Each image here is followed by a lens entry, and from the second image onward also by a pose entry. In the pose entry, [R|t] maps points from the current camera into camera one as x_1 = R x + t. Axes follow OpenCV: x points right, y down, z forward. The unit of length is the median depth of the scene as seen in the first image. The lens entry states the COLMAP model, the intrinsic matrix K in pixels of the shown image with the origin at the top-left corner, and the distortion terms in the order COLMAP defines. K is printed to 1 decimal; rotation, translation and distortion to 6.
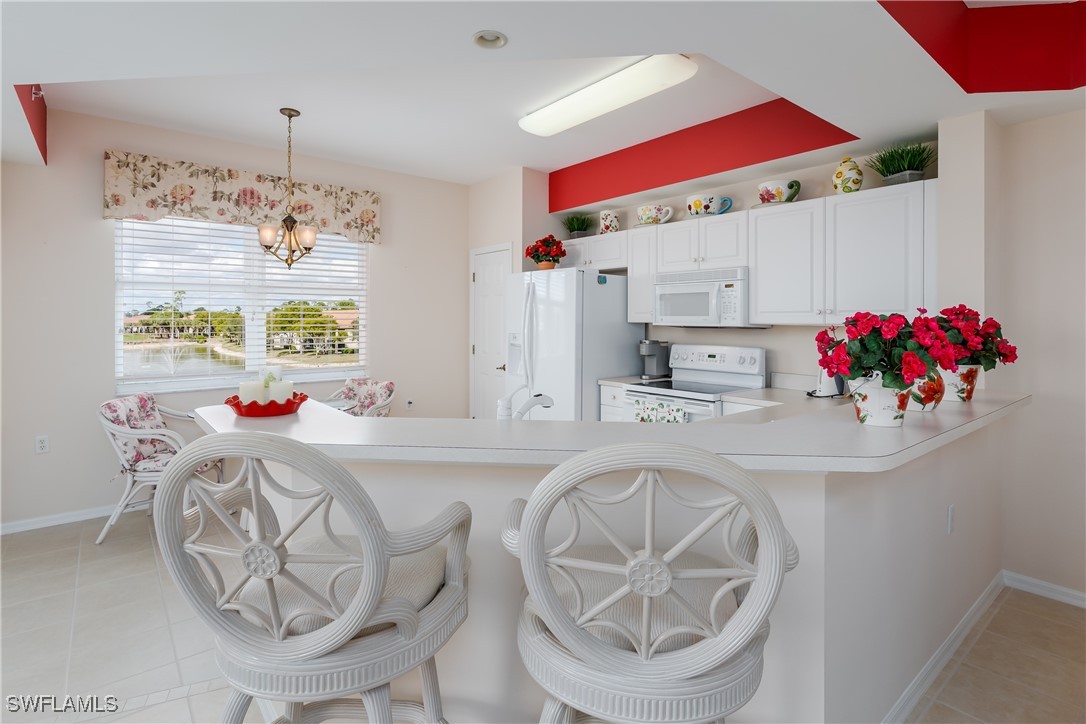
lens RADIAL K [[533.1, 0, 546.3], [0, 533.1, 314.7], [0, 0, 1]] dist [-0.000440, -0.000680]
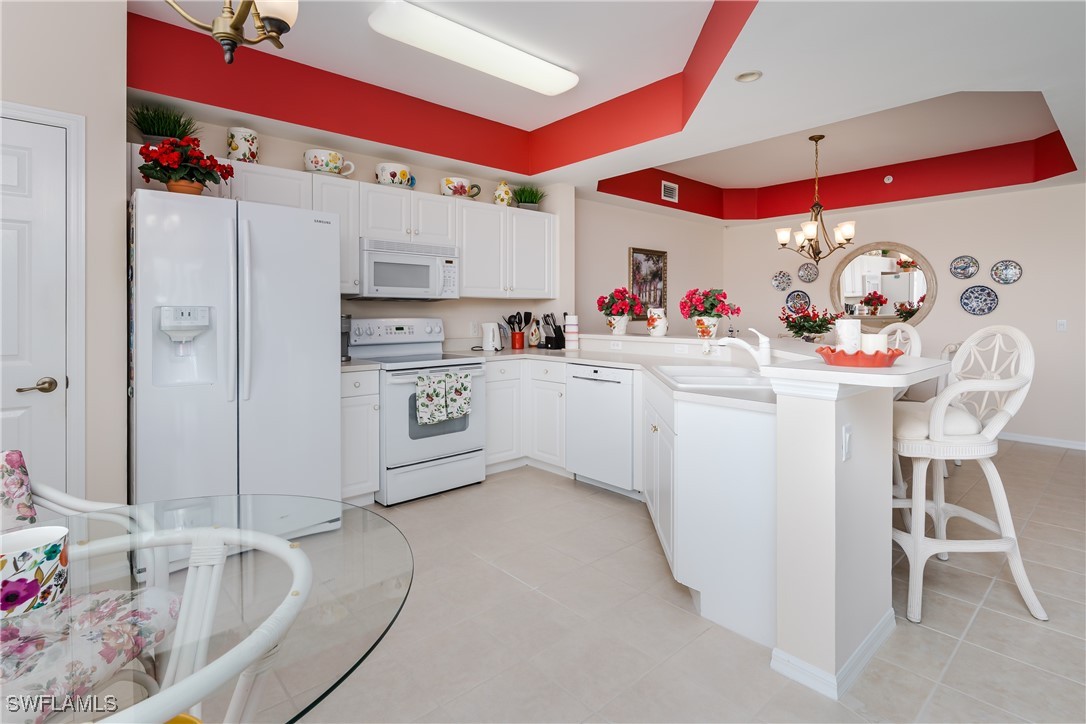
lens RADIAL K [[533.1, 0, 546.3], [0, 533.1, 314.7], [0, 0, 1]] dist [-0.000440, -0.000680]
pose [[-0.041393, -0.007880, 0.999112, -0.705509], [-0.009568, 0.999926, 0.007490, 0.041234], [-0.999097, -0.009250, -0.041466, 0.765514]]
